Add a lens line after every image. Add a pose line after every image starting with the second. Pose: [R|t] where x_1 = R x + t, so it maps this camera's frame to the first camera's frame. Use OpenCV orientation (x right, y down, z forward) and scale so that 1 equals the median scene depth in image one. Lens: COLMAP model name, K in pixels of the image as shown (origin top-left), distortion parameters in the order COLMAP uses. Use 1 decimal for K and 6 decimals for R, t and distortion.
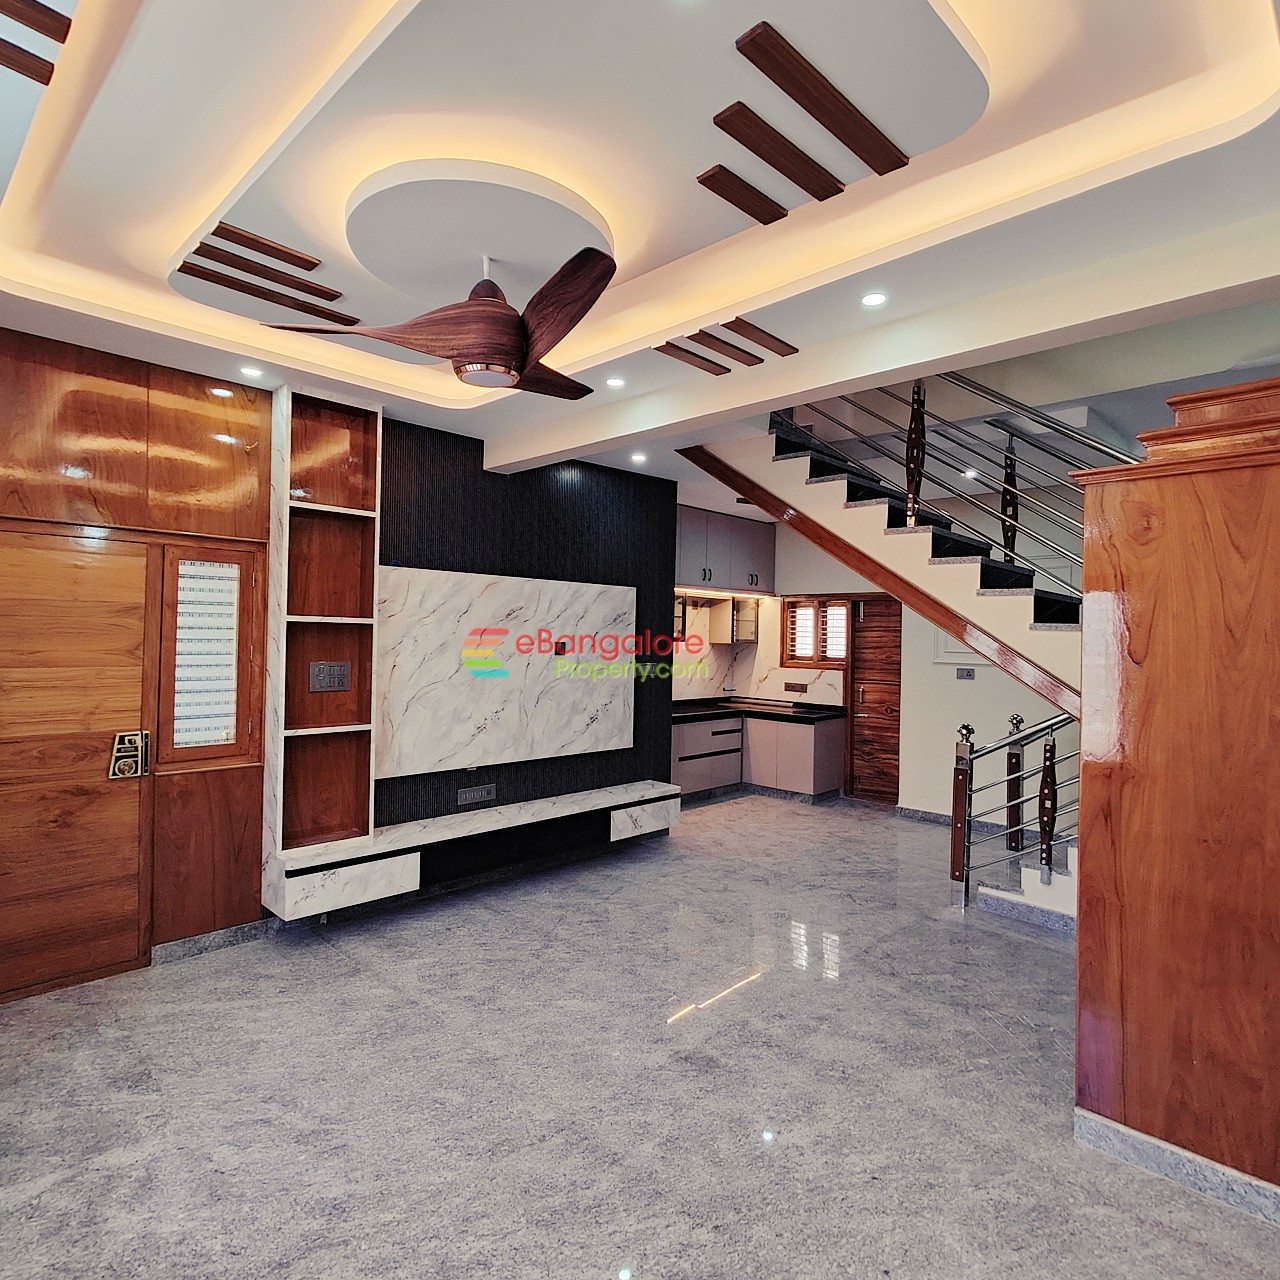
lens RADIAL K [[747.2, 0, 640.4], [0, 747.2, 640.4], [0, 0, 1]] dist [-0.000177, 0.004765]
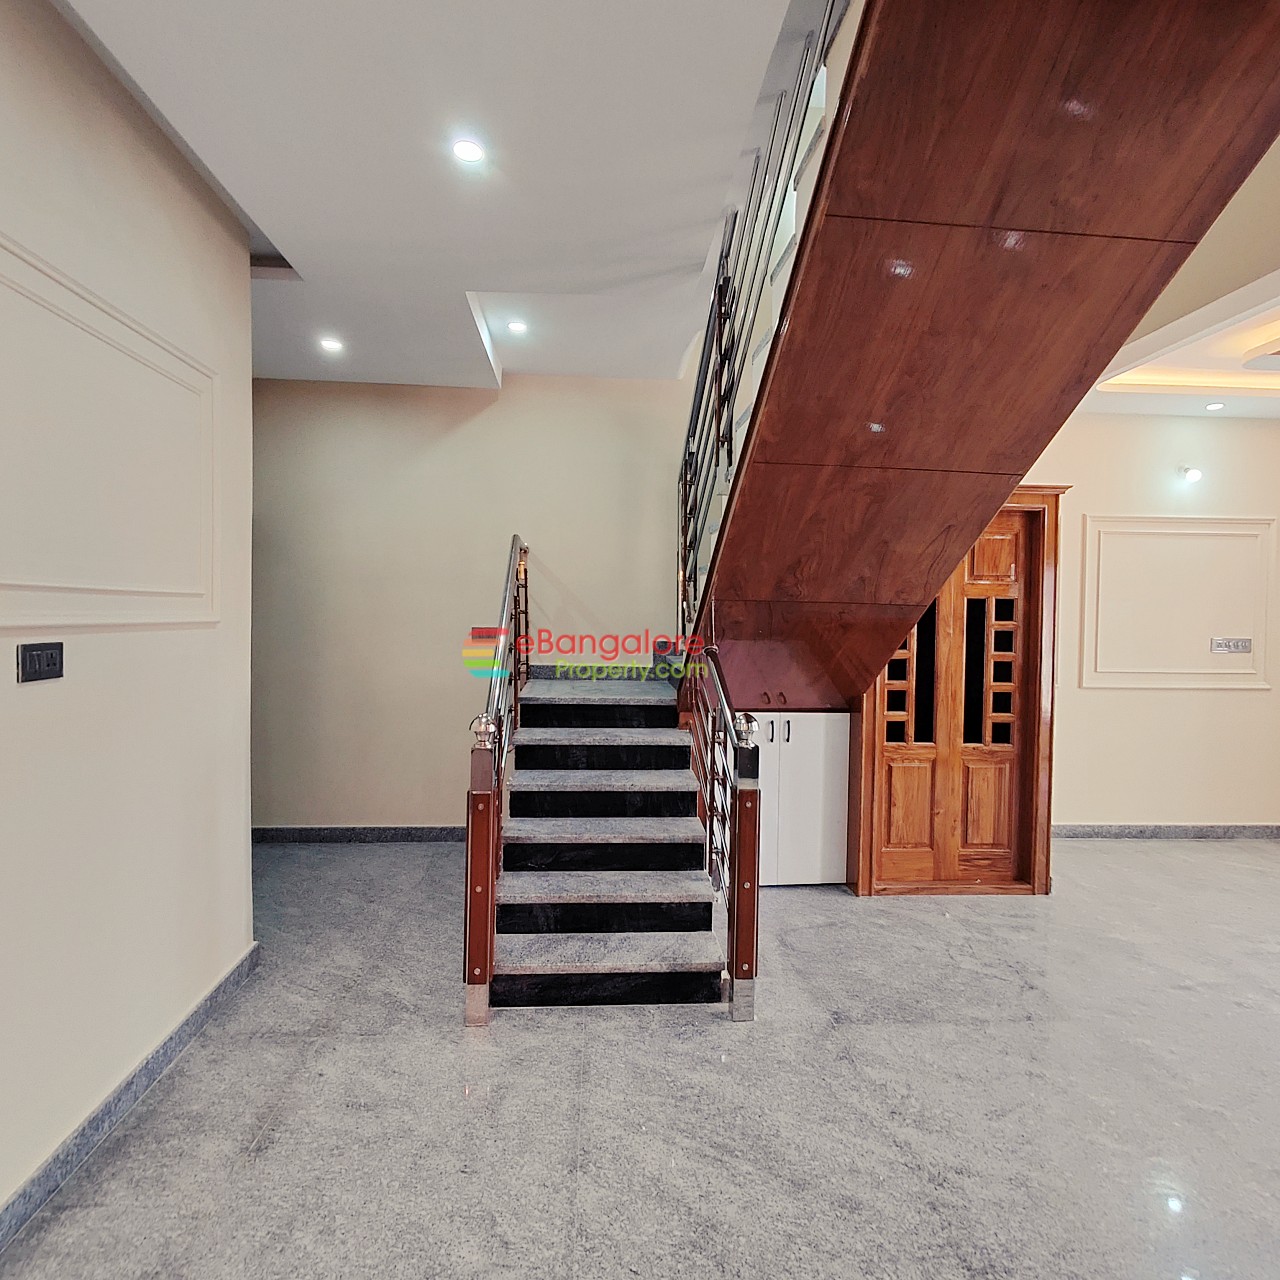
lens RADIAL K [[747.2, 0, 640.8], [0, 747.2, 643.3], [0, 0, 1]] dist [-0.000177, 0.004765]
pose [[-0.748017, -0.055742, 0.661335, 0.123485], [-0.026307, 0.998174, 0.054378, 0.030865], [-0.663158, 0.023278, -0.748117, 1.704299]]
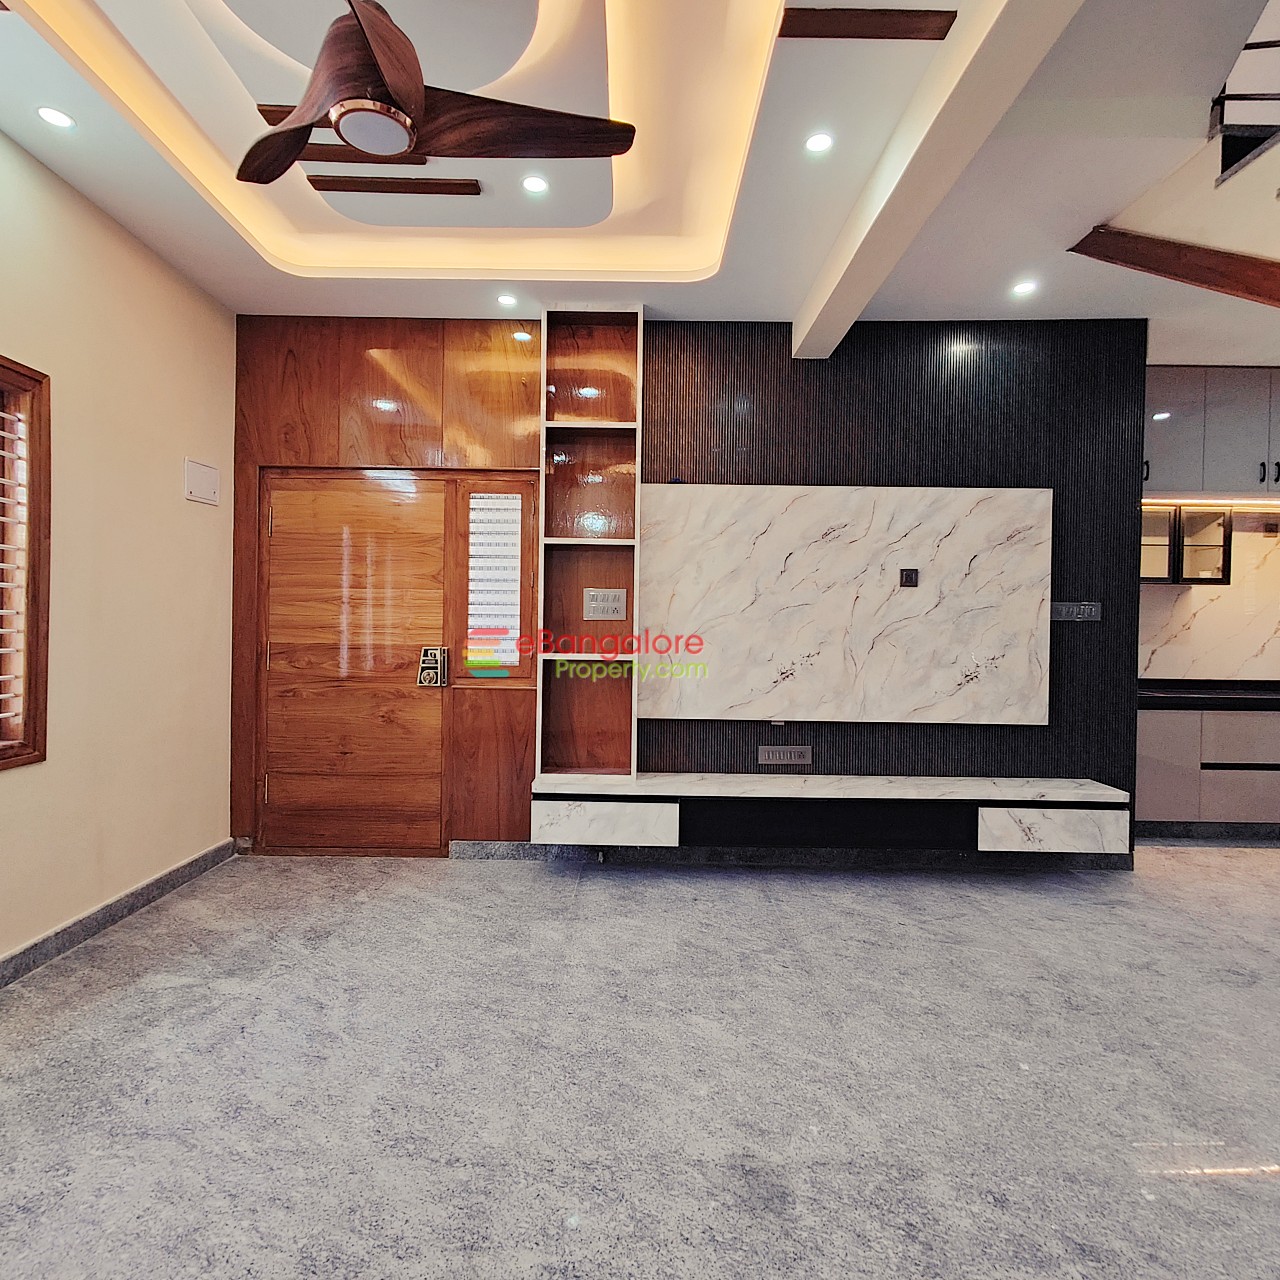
lens RADIAL K [[747.2, 0, 636.5], [0, 747.2, 635.9], [0, 0, 1]] dist [-0.000177, 0.004765]
pose [[0.701724, -0.002346, -0.712445, 0.301934], [-0.003871, 0.999967, -0.007105, 0.097773], [0.712438, 0.007743, 0.701692, 0.367167]]
